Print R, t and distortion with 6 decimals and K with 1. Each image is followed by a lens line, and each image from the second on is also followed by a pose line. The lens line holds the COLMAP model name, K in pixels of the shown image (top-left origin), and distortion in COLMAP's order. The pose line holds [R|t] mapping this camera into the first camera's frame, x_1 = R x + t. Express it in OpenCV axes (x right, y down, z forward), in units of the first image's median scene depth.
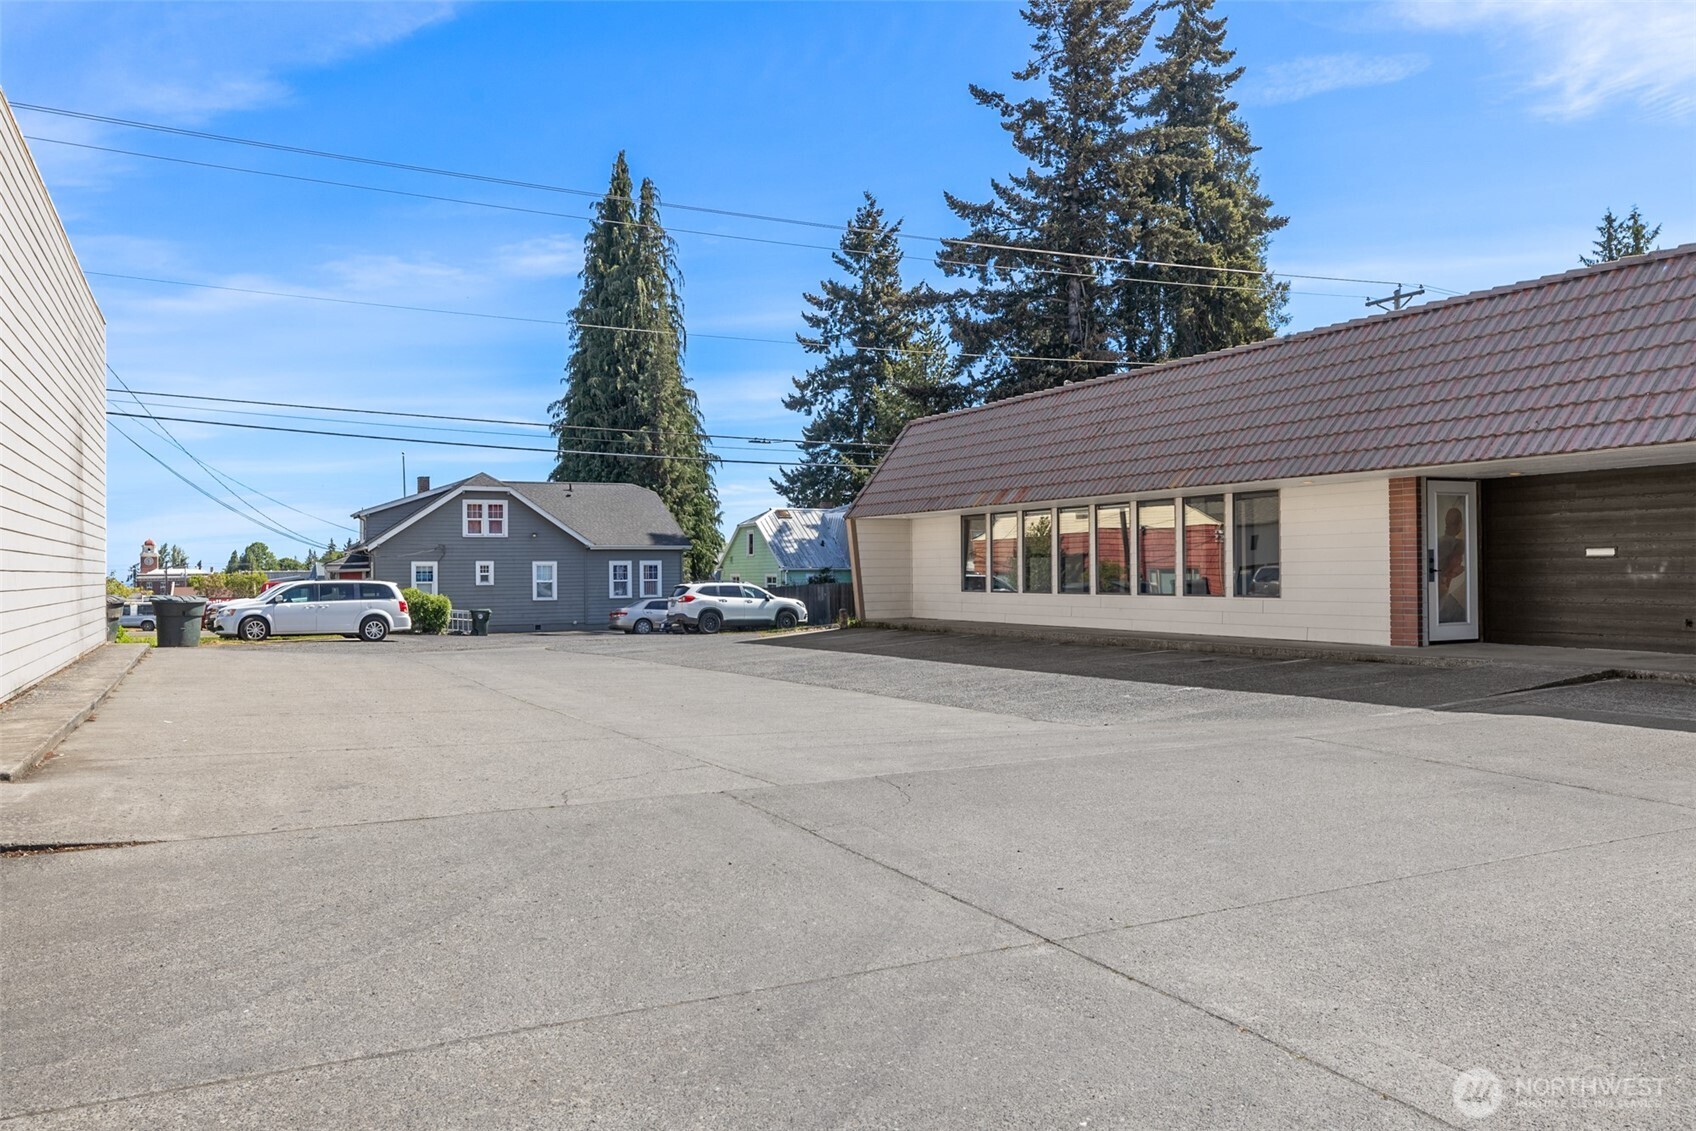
lens RADIAL K [[1294.6, 0, 851.9], [0, 1294.6, 577.3], [0, 0, 1]] dist [0.032545, -0.028961]
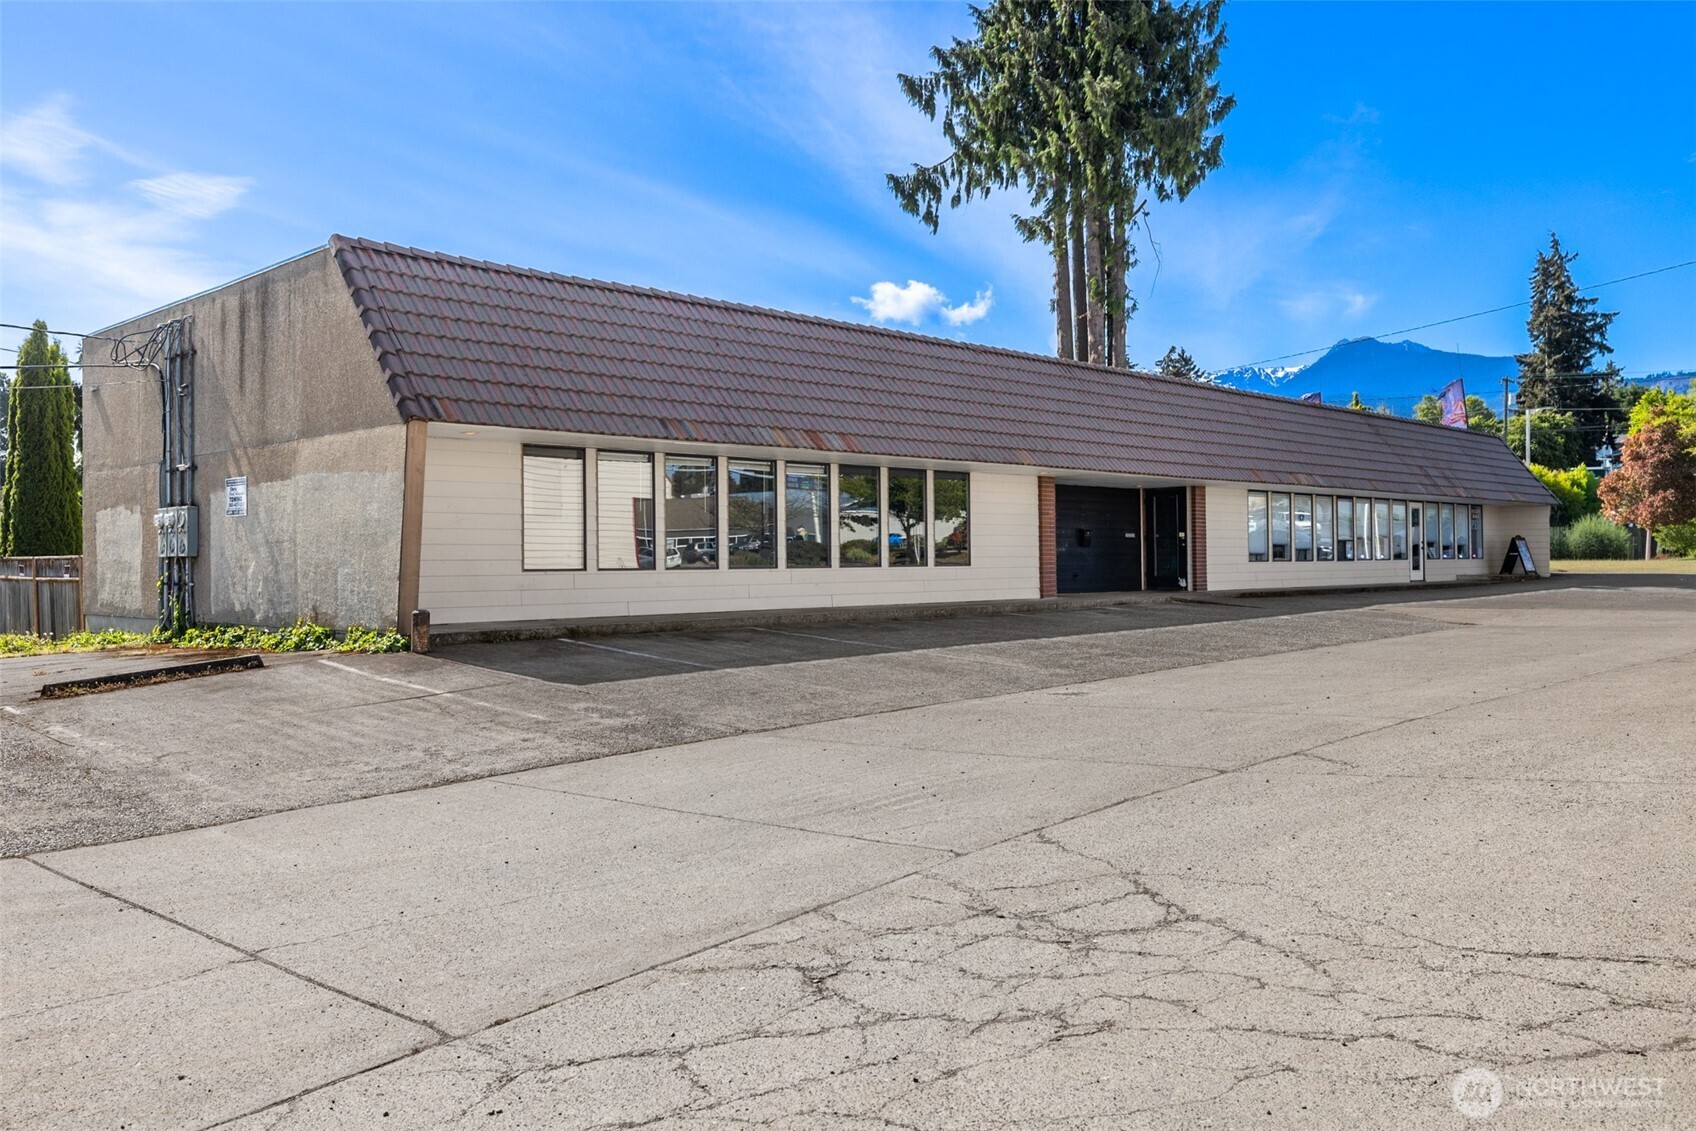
lens RADIAL K [[1350.5, 0, 818.1], [0, 1350.5, 590.3], [0, 0, 1]] dist [-0.006371, 0.012723]
pose [[-0.312148, -0.005332, 0.950019, -0.294498], [0.018190, 0.999767, 0.011588, 0.008007], [-0.949859, 0.020898, -0.311978, 0.570350]]
